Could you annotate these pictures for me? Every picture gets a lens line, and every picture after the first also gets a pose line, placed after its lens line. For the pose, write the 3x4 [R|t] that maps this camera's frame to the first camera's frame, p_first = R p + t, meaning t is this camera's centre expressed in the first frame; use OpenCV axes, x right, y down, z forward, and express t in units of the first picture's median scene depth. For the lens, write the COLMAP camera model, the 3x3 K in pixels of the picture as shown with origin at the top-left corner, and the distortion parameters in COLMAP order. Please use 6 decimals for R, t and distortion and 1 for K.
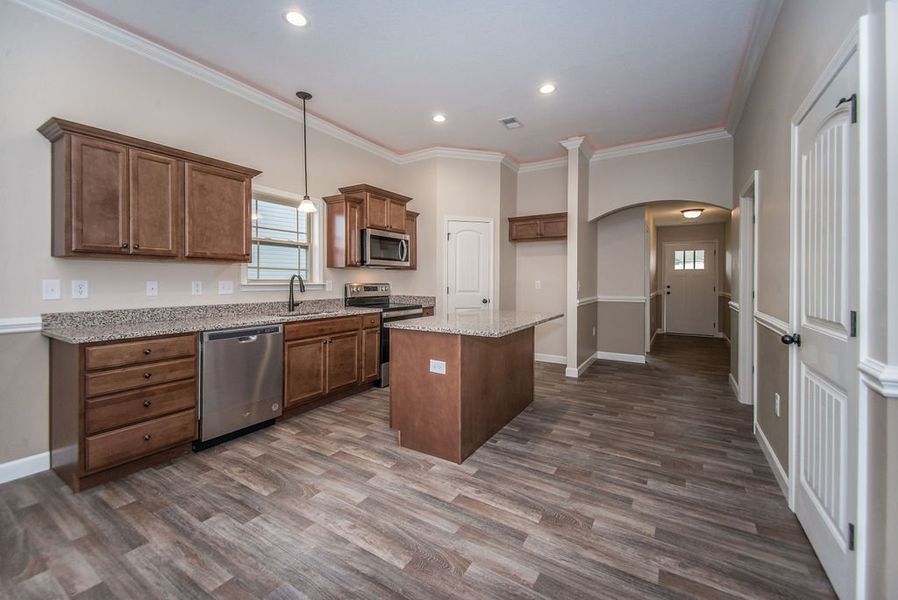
lens RADIAL K [[362.0, 0, 448.6], [0, 362.0, 280.3], [0, 0, 1]] dist [0.018380, -0.000193]
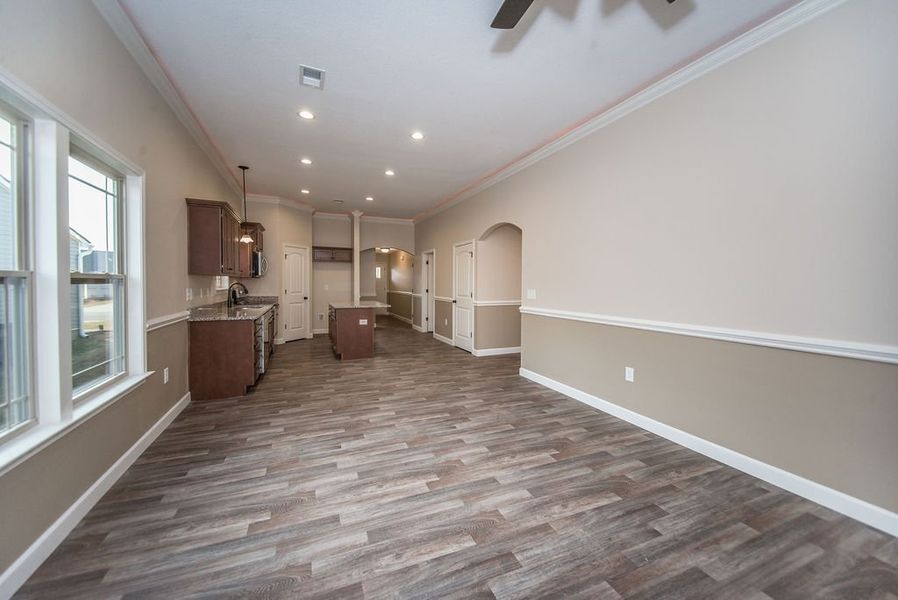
lens RADIAL K [[343.6, 0, 447.7], [0, 343.6, 290.3], [0, 0, 1]] dist [0.041223, -0.022696]
pose [[0.576432, -0.015145, 0.817005, -1.180252], [-0.007850, 0.999679, 0.024070, -0.027918], [-0.817107, -0.020288, 0.576128, -0.596325]]
